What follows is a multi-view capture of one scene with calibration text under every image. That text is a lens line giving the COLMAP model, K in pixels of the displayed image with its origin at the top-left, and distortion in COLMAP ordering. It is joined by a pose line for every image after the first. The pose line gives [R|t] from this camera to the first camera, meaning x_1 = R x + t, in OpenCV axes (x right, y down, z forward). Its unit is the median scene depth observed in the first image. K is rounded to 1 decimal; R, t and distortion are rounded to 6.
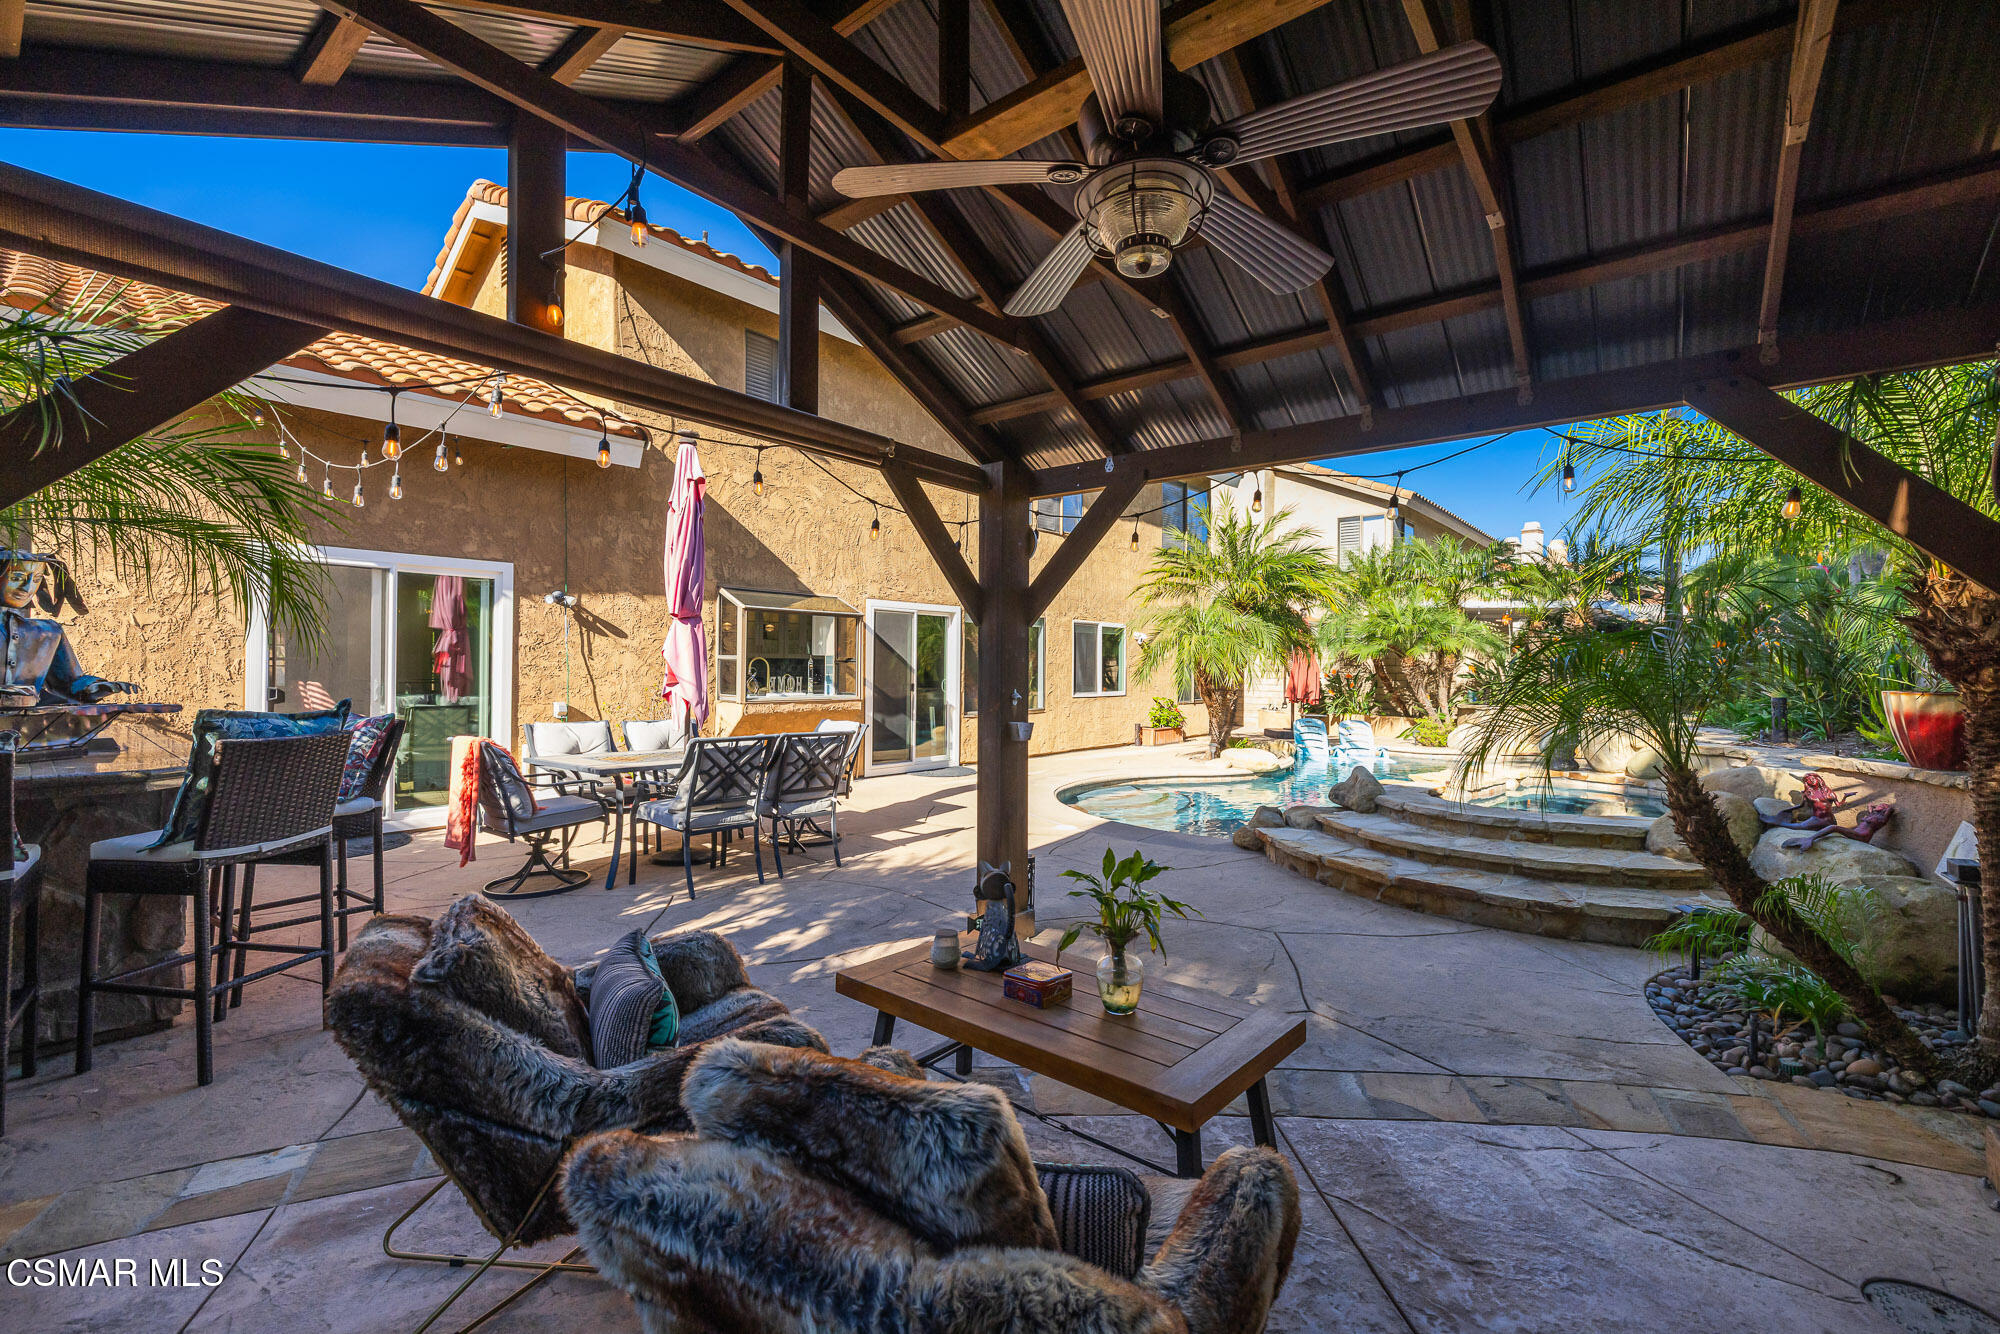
lens RADIAL K [[865.8, 0, 1000.0], [0, 865.8, 664.1], [0, 0, 1]] dist [-0.000414, -0.000005]
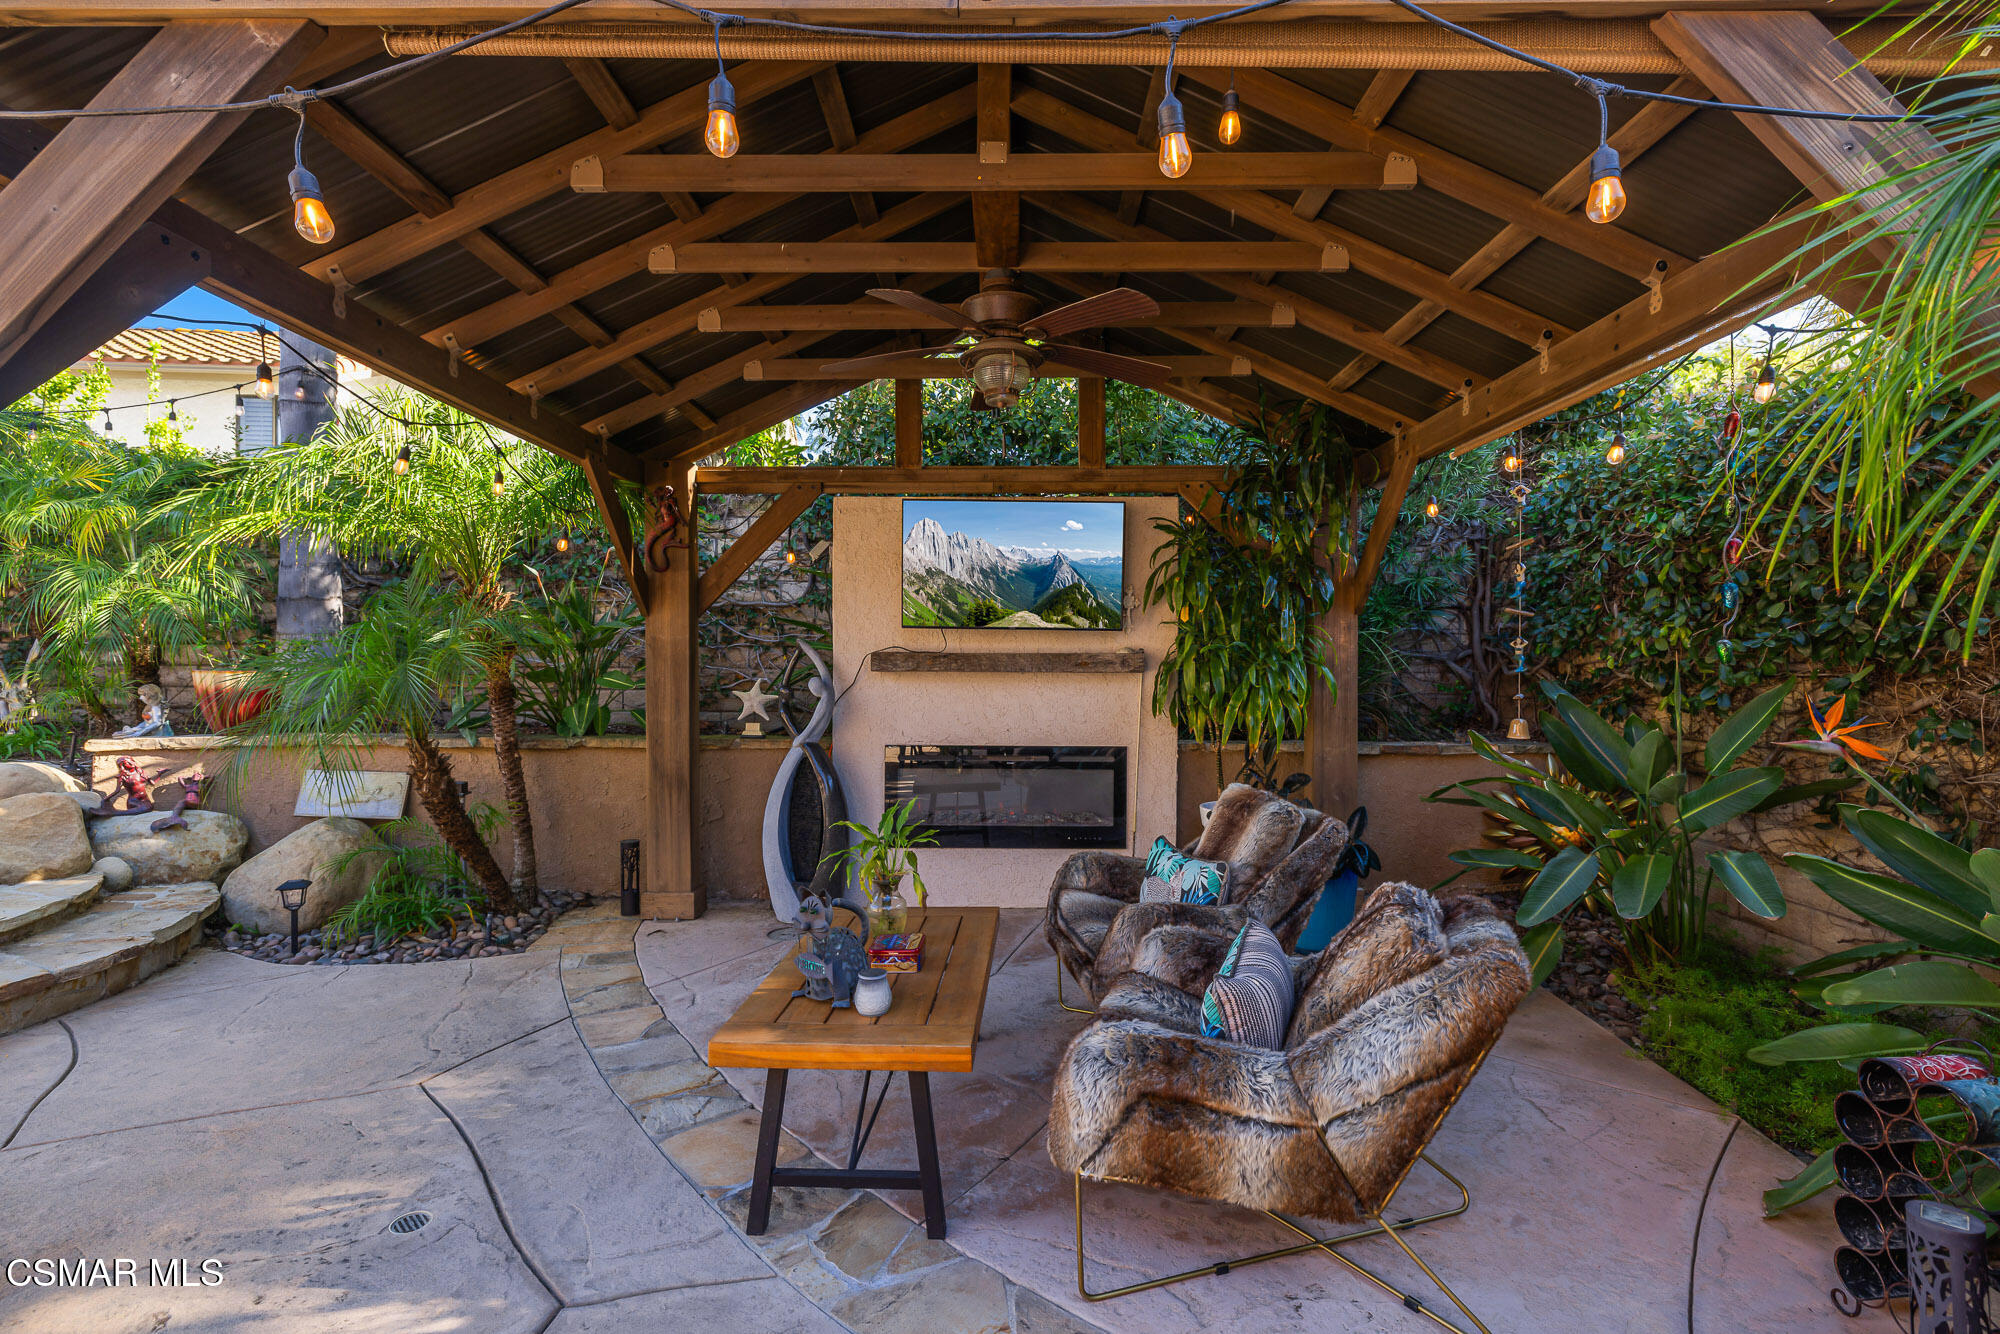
lens RADIAL K [[929.7, 0, 1002.0], [0, 929.7, 668.0], [0, 0, 1]] dist [0.000128, -0.000004]
pose [[-0.633326, -0.008600, 0.773837, -0.511934], [-0.006352, 0.999962, 0.005914, 0.013548], [-0.773859, -0.001170, -0.633357, 0.927388]]
